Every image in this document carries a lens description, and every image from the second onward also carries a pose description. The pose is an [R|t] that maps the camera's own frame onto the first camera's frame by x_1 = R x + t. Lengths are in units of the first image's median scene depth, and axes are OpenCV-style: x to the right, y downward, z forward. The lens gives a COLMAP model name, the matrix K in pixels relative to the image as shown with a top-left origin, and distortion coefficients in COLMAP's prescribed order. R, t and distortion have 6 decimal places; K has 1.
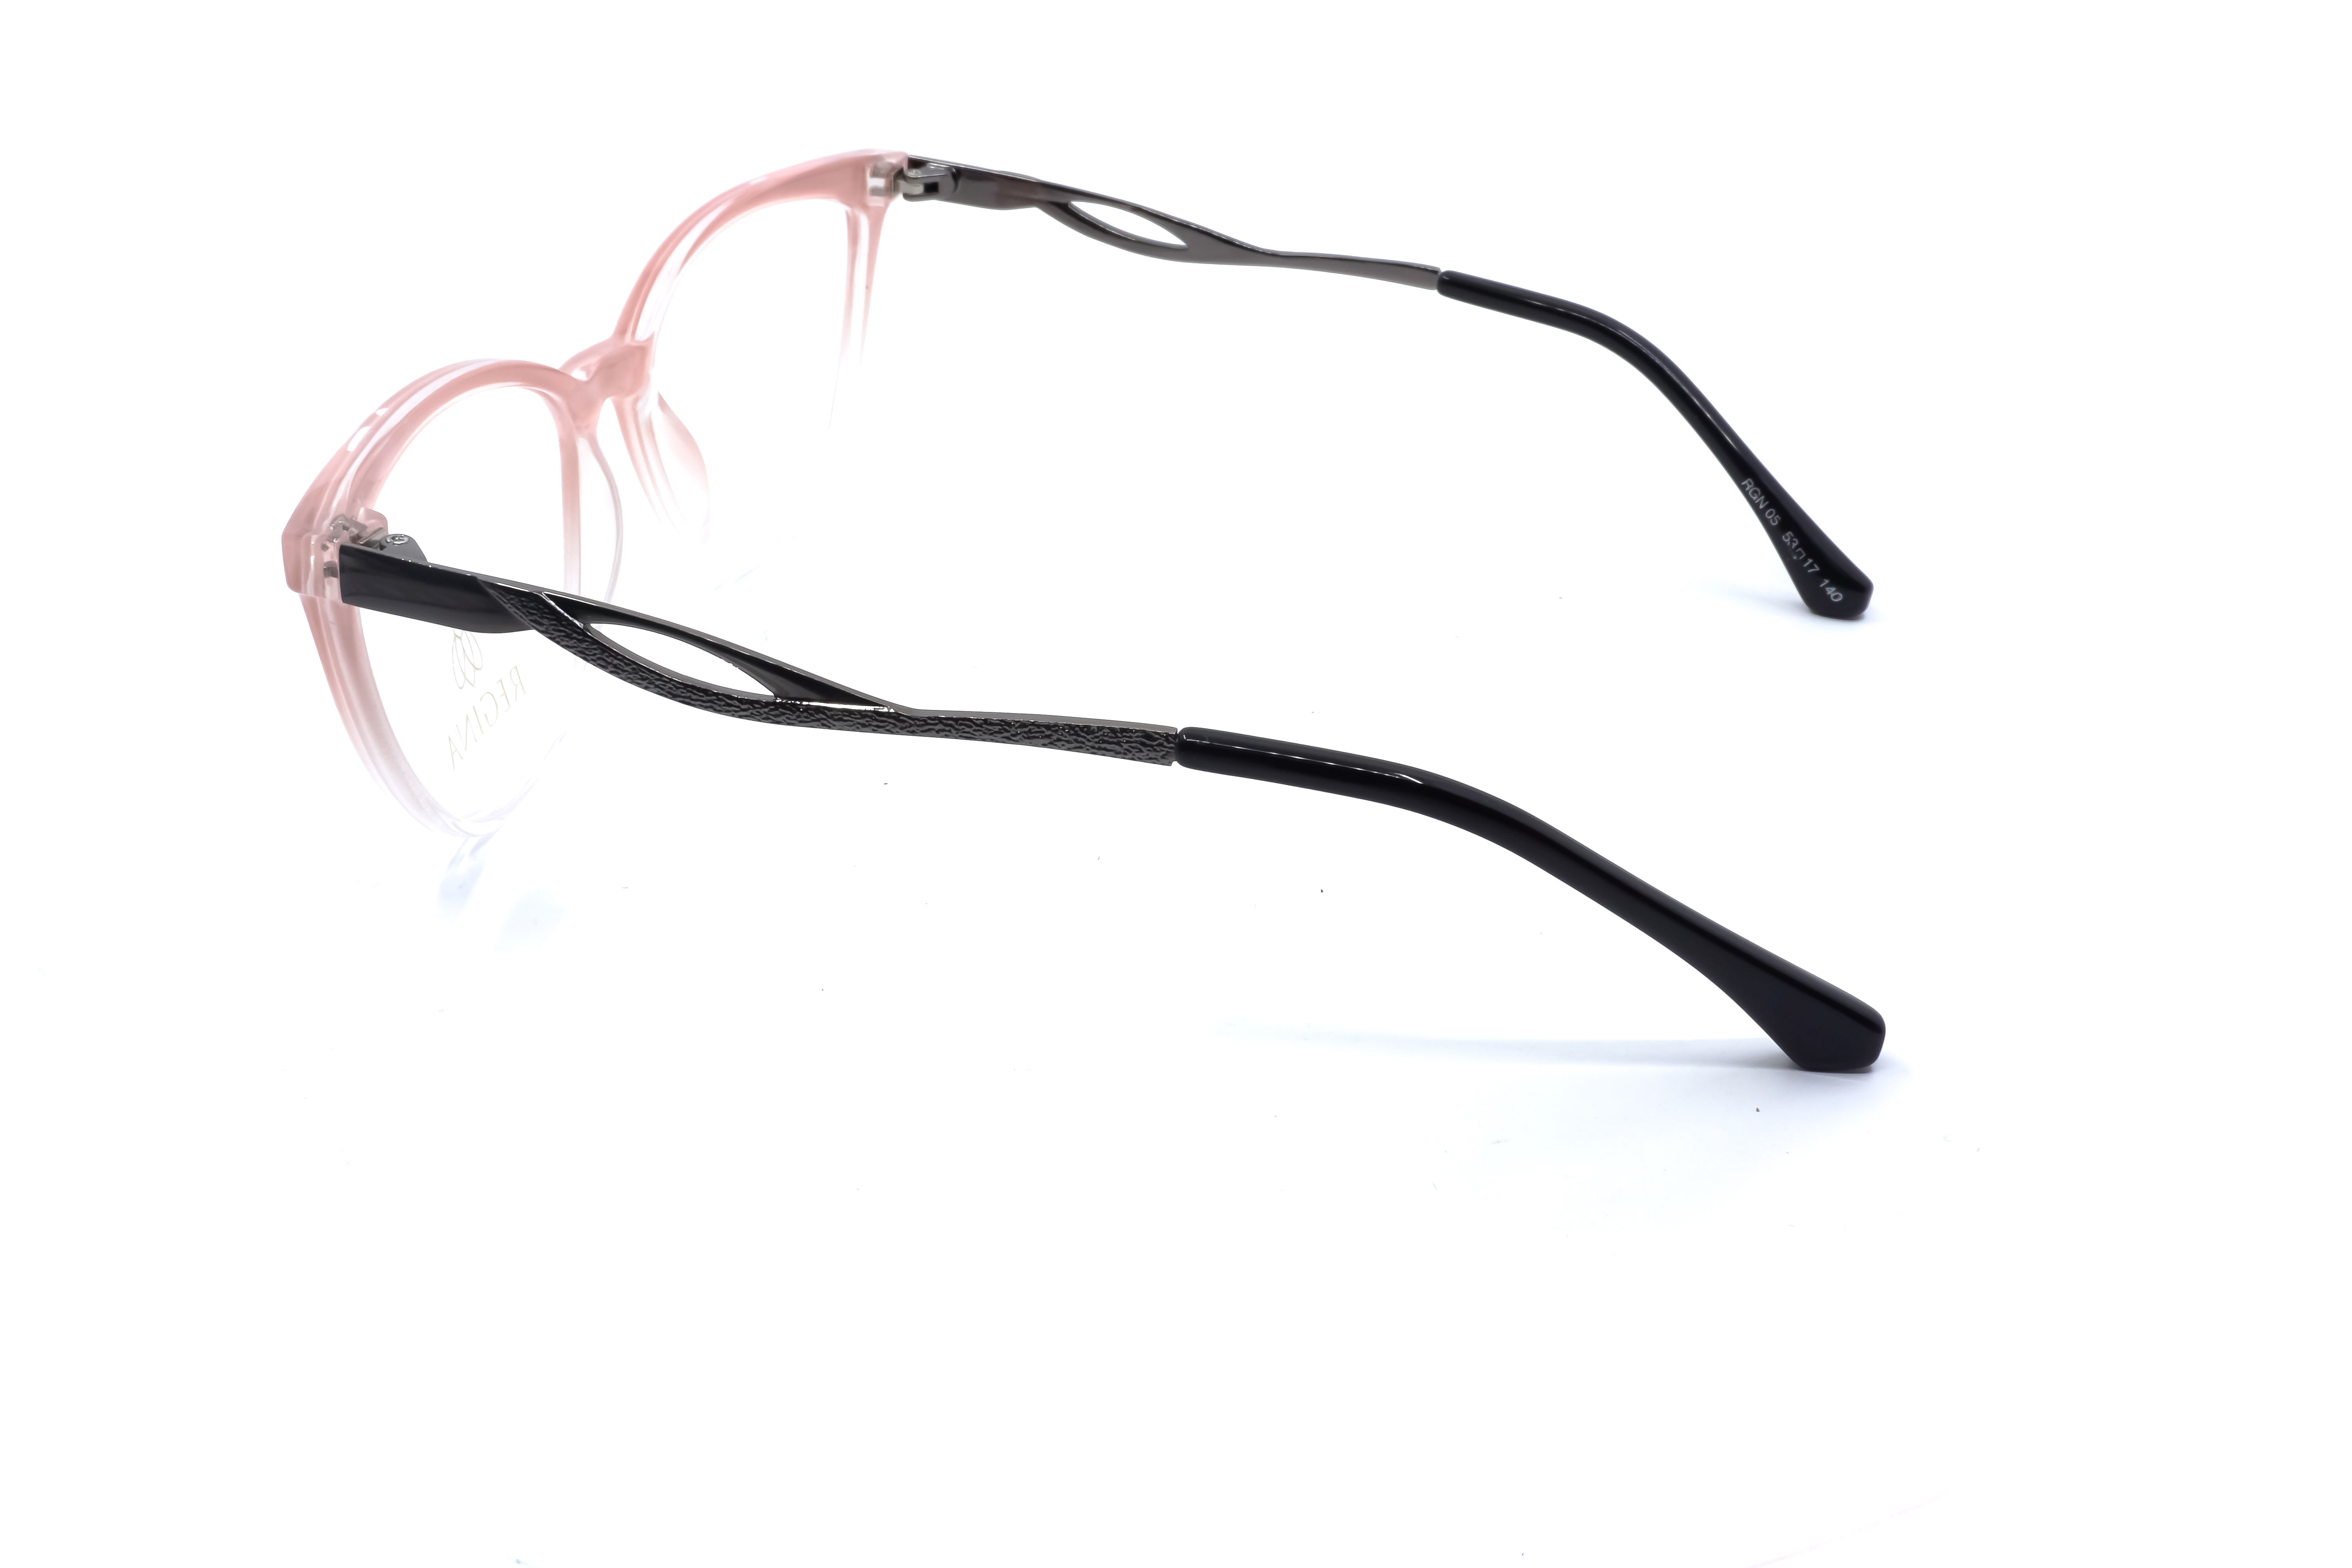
lens RADIAL K [[2292.4, 0, 1176.0], [0, 2292.4, 784.0], [0, 0, 1]] dist [0.005974, -0.005415]
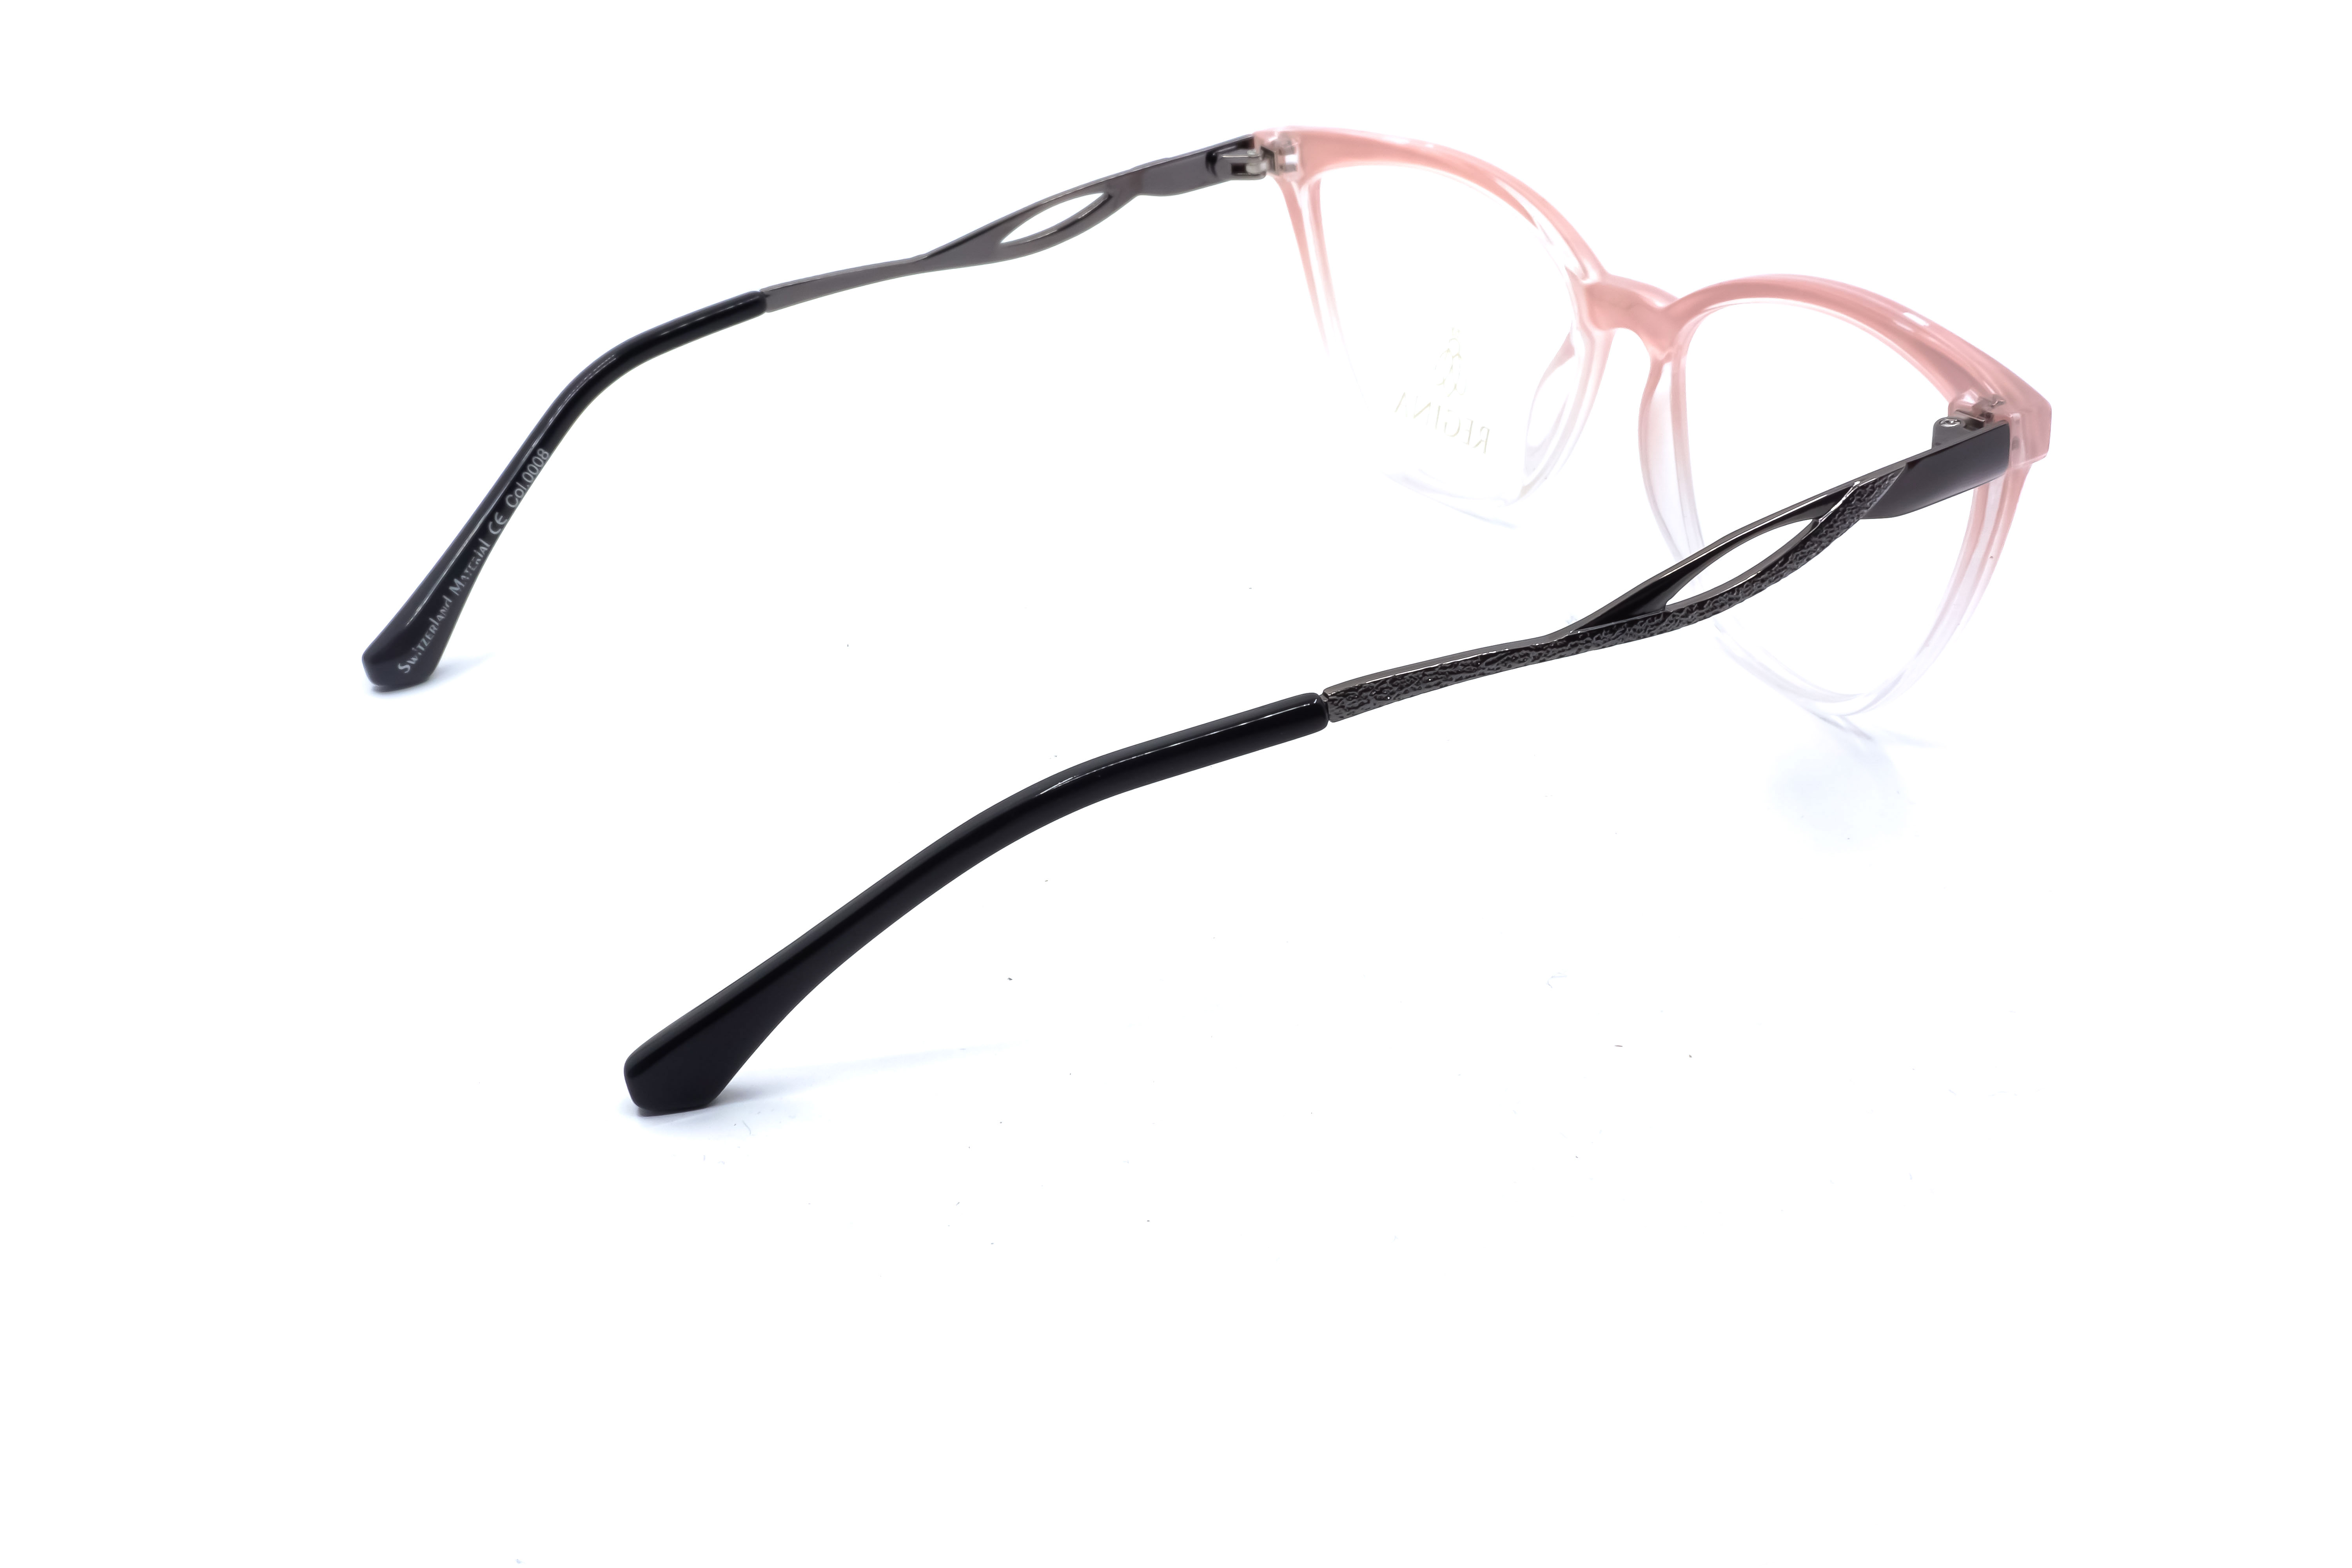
lens RADIAL K [[2274.6, 0, 1176.0], [0, 2274.6, 784.0], [0, 0, 1]] dist [0.005181, -0.000305]
pose [[-0.713532, 0.362144, -0.599770, 0.562419], [-0.321838, 0.590970, 0.739713, -0.698788], [0.622329, 0.720837, -0.305124, 1.243545]]
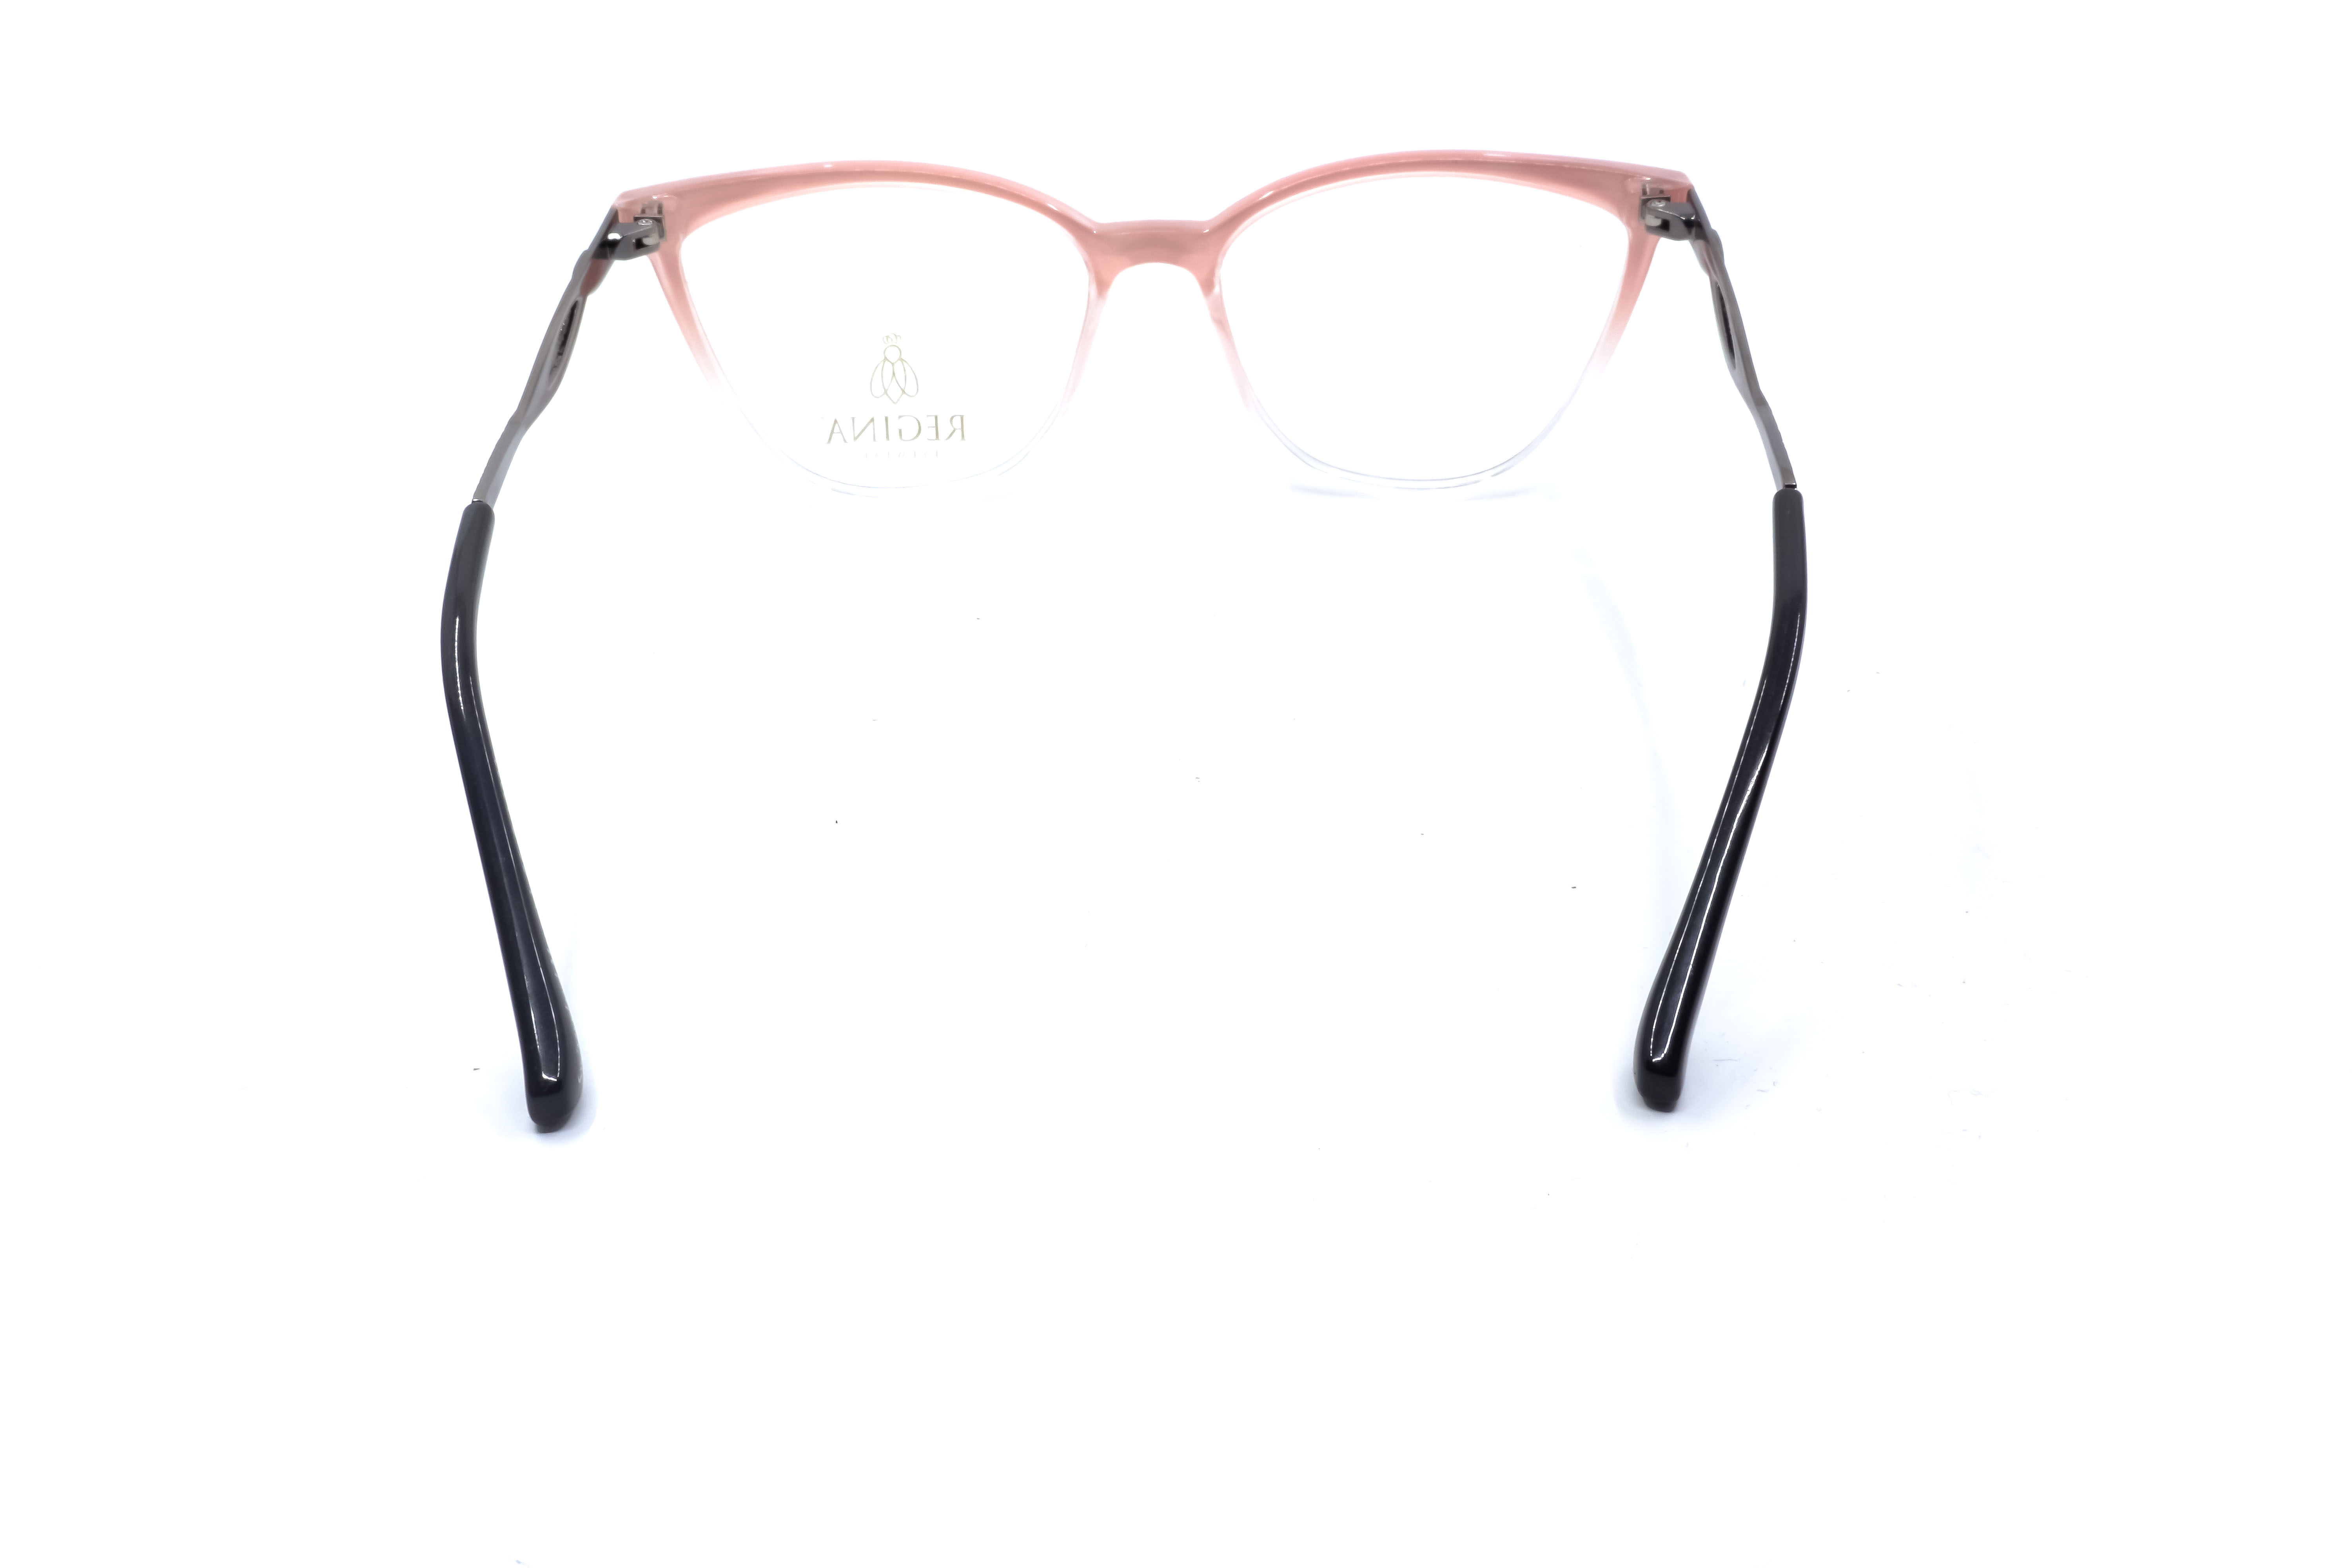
lens RADIAL K [[2292.4, 0, 1176.0], [0, 2292.4, 784.0], [0, 0, 1]] dist [0.005974, -0.005415]
pose [[0.249672, 0.478352, -0.841928, 0.798511], [-0.460761, 0.823413, 0.331195, -0.316097], [0.851682, 0.305238, 0.425989, 0.551529]]
